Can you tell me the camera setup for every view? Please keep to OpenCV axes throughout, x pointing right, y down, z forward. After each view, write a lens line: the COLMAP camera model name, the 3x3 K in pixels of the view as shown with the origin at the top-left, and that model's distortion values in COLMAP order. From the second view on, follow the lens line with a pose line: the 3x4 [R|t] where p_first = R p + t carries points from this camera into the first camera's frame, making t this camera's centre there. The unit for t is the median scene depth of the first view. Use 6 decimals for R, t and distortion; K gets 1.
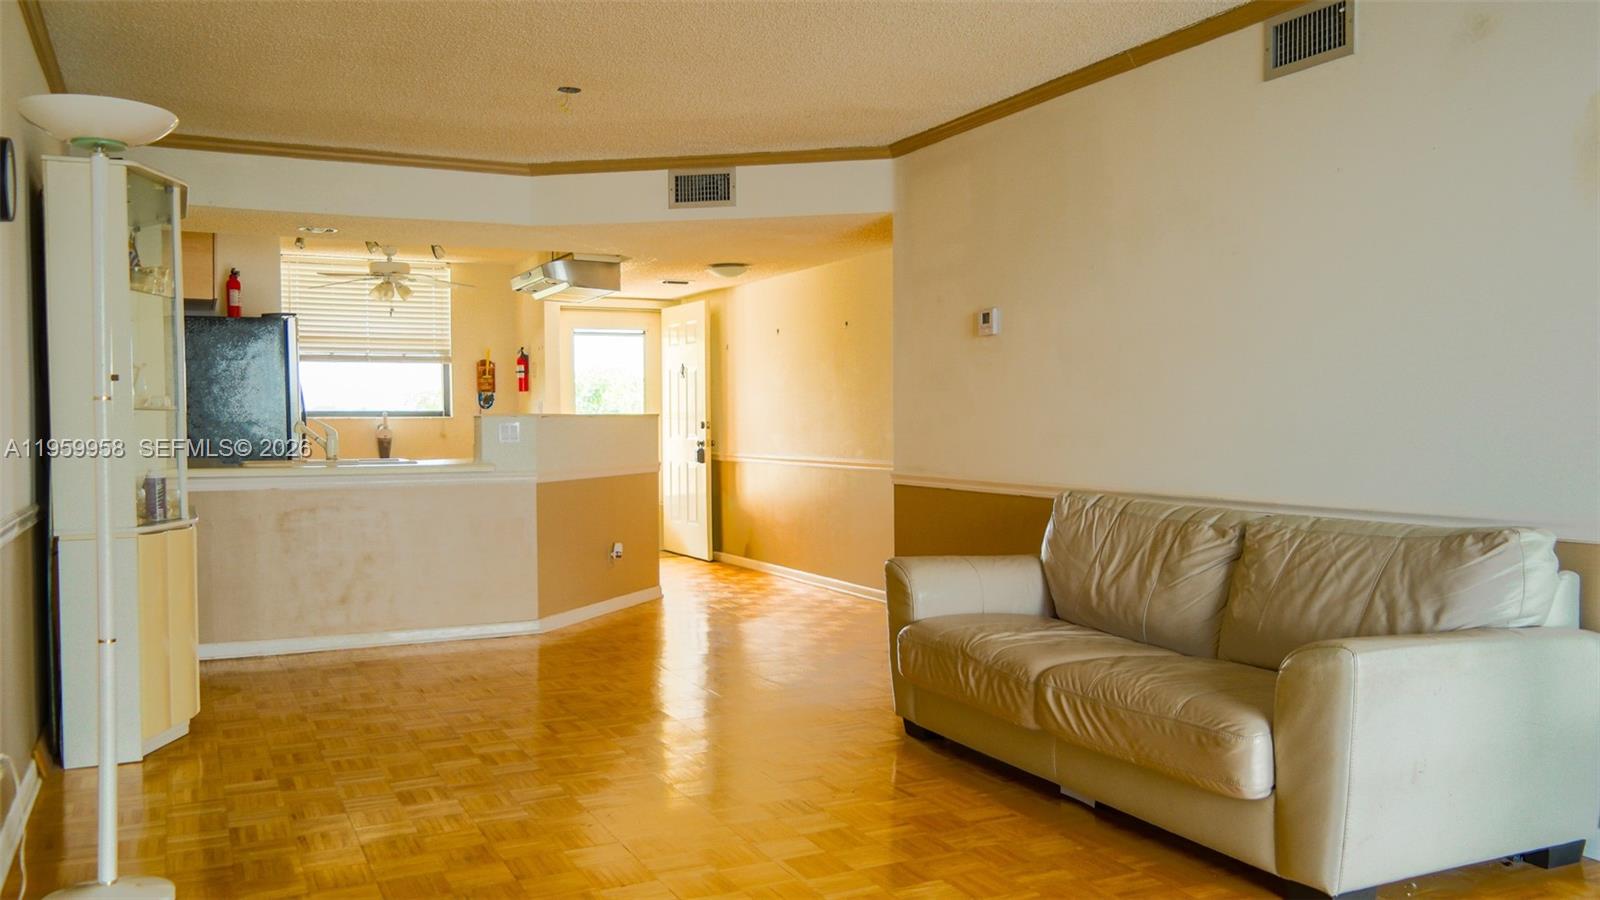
lens RADIAL K [[1282.7, 0, 803.1], [0, 1282.7, 472.0], [0, 0, 1]] dist [0.006648, 0.000377]
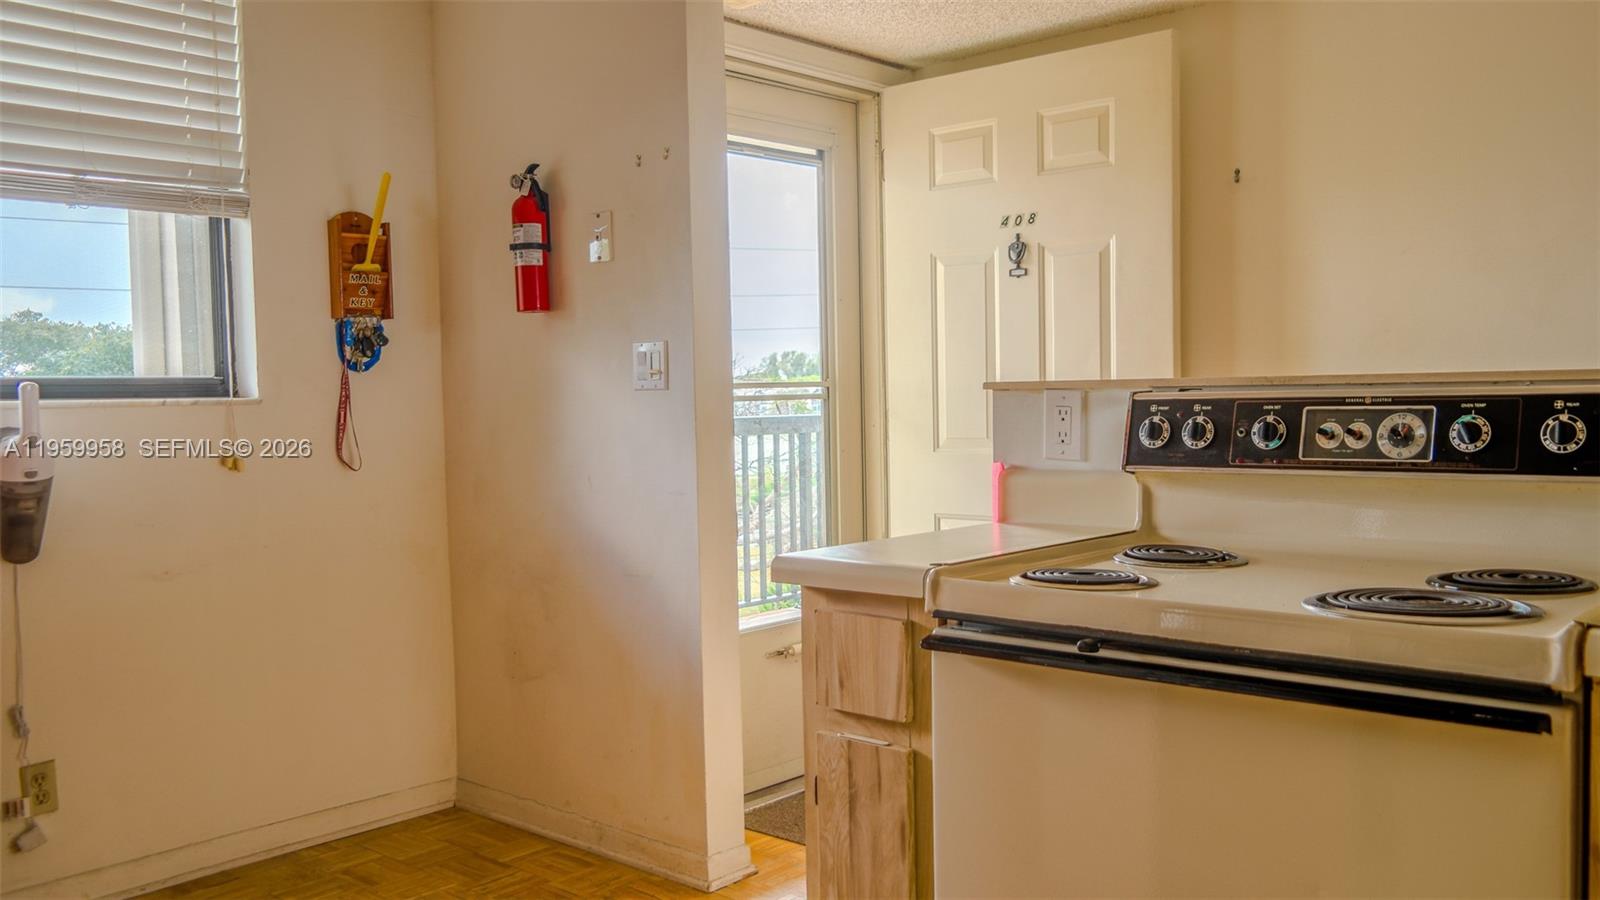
lens RADIAL K [[1295.8, 0, 799.3], [0, 1295.8, 475.6], [0, 0, 1]] dist [-0.000720, -0.000649]
pose [[0.925147, -0.035251, 0.377969, -0.297244], [0.028299, 0.999313, 0.023932, -0.031342], [-0.378553, -0.011444, 0.925509, 0.738881]]
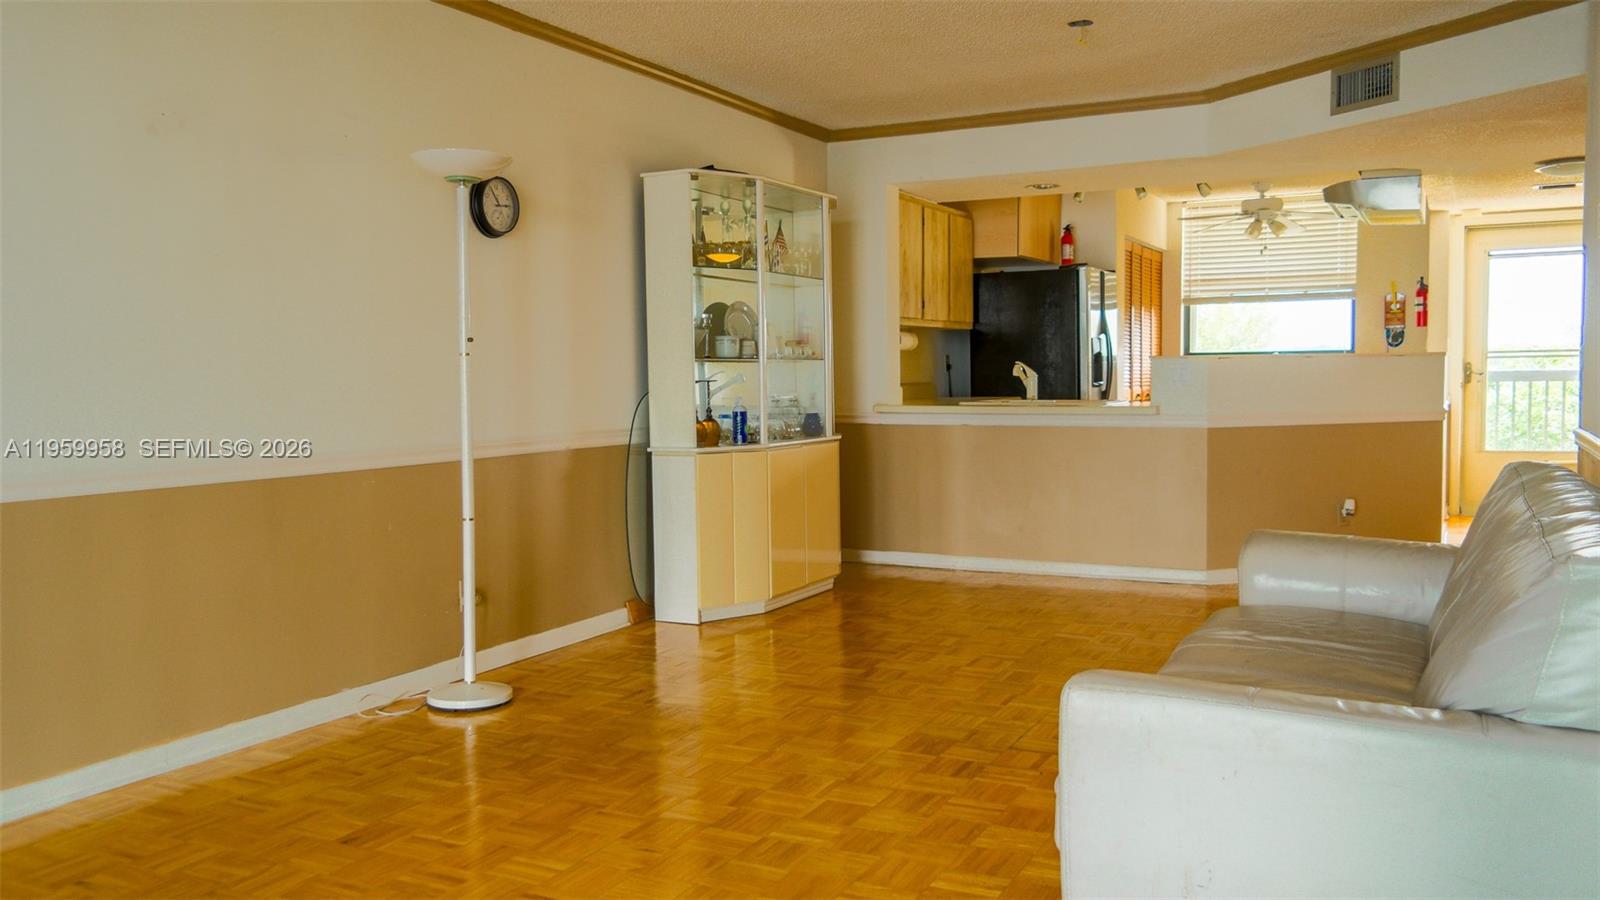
lens RADIAL K [[1282.7, 0, 803.1], [0, 1282.7, 472.0], [0, 0, 1]] dist [0.006648, 0.000377]
pose [[0.600923, 0.061098, -0.796968, 0.257936], [-0.022494, 0.997972, 0.059547, -0.005923], [0.798990, -0.017856, 0.601079, 0.126587]]
